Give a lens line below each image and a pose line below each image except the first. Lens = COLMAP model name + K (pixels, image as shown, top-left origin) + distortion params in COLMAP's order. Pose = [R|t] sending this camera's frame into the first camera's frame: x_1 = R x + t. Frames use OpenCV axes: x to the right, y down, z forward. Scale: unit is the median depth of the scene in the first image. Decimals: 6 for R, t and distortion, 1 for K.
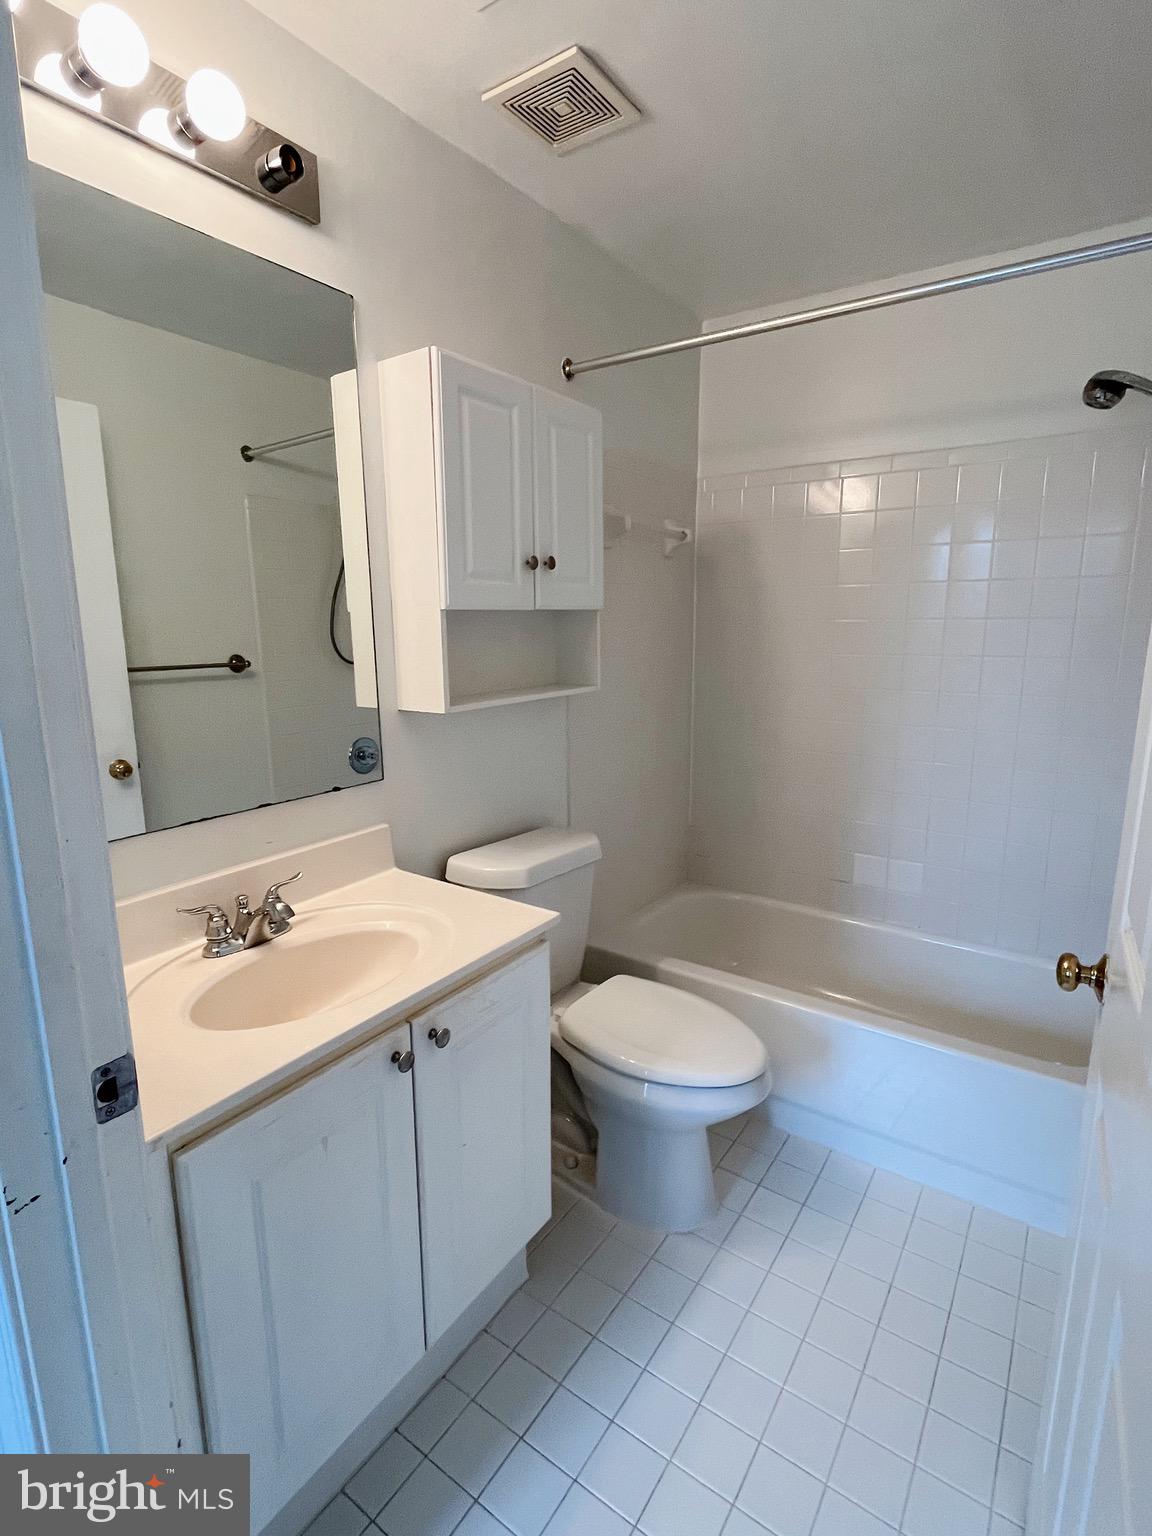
lens RADIAL K [[745.8, 0, 583.0], [0, 745.8, 763.4], [0, 0, 1]] dist [-0.003183, -0.000448]
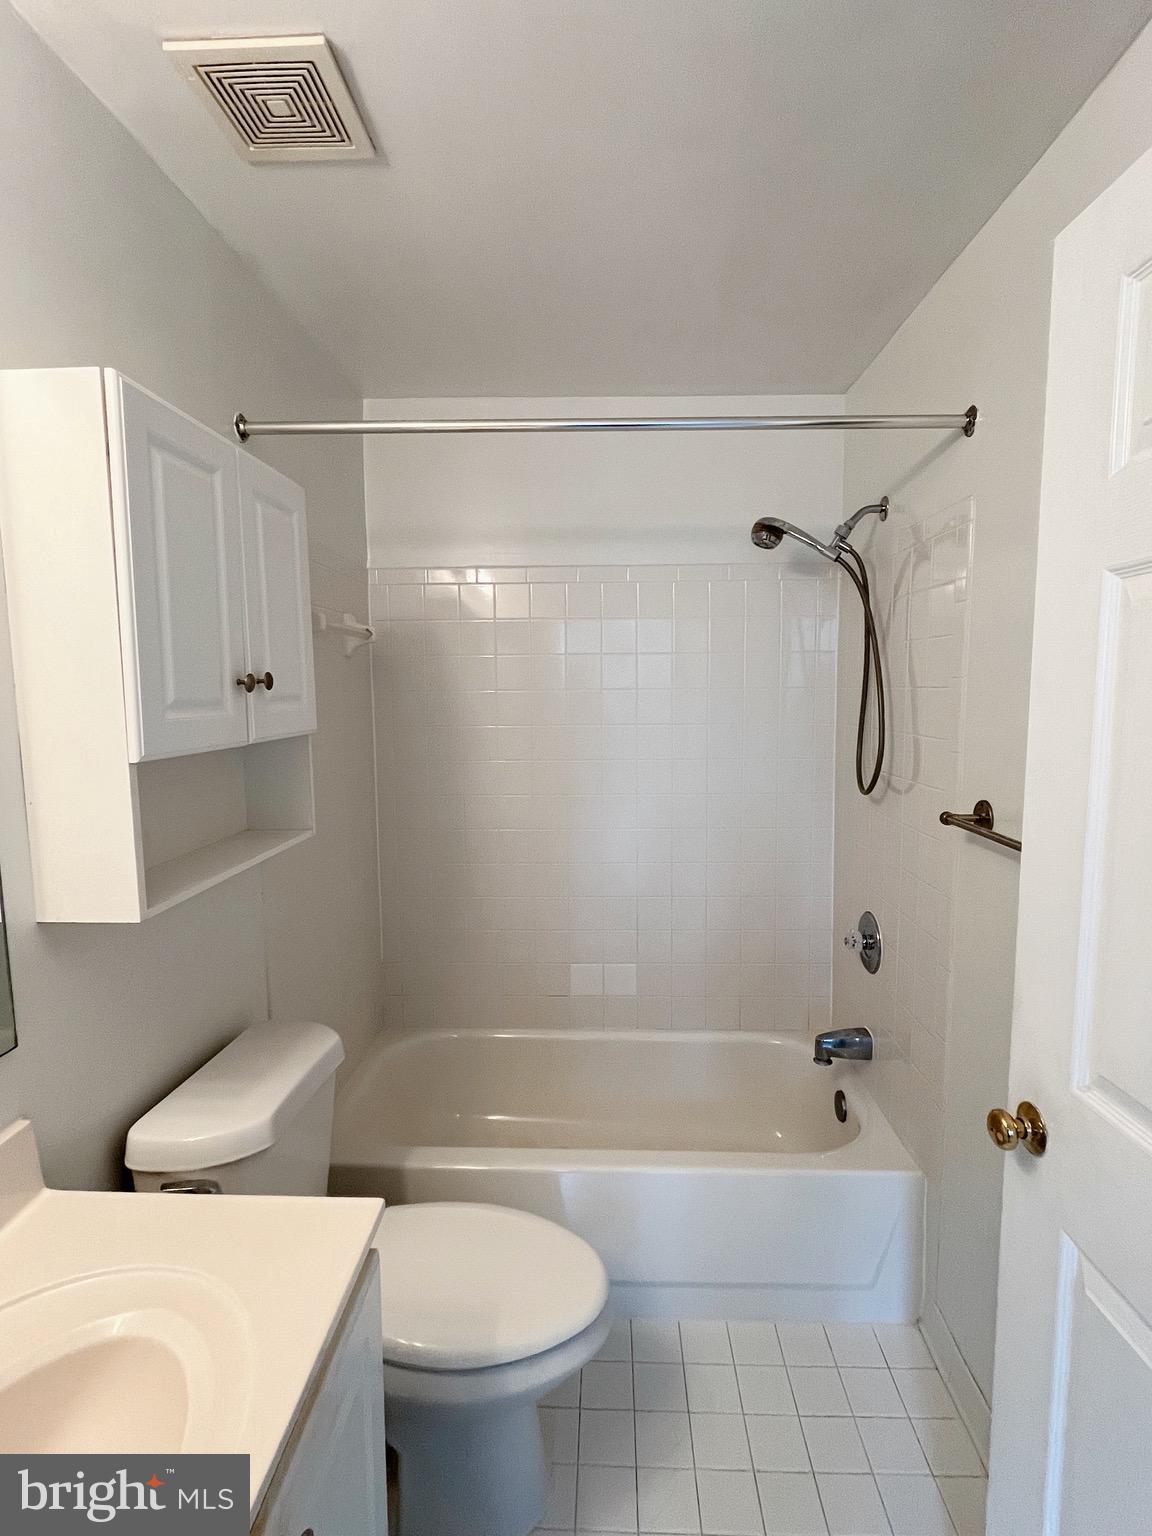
lens RADIAL K [[745.8, 0, 583.0], [0, 745.8, 763.4], [0, 0, 1]] dist [-0.003183, -0.000448]
pose [[0.841382, -0.056813, 0.537447, -0.191523], [0.104606, 0.992773, -0.058818, -0.119076], [-0.530221, 0.105709, 0.841244, 0.235937]]
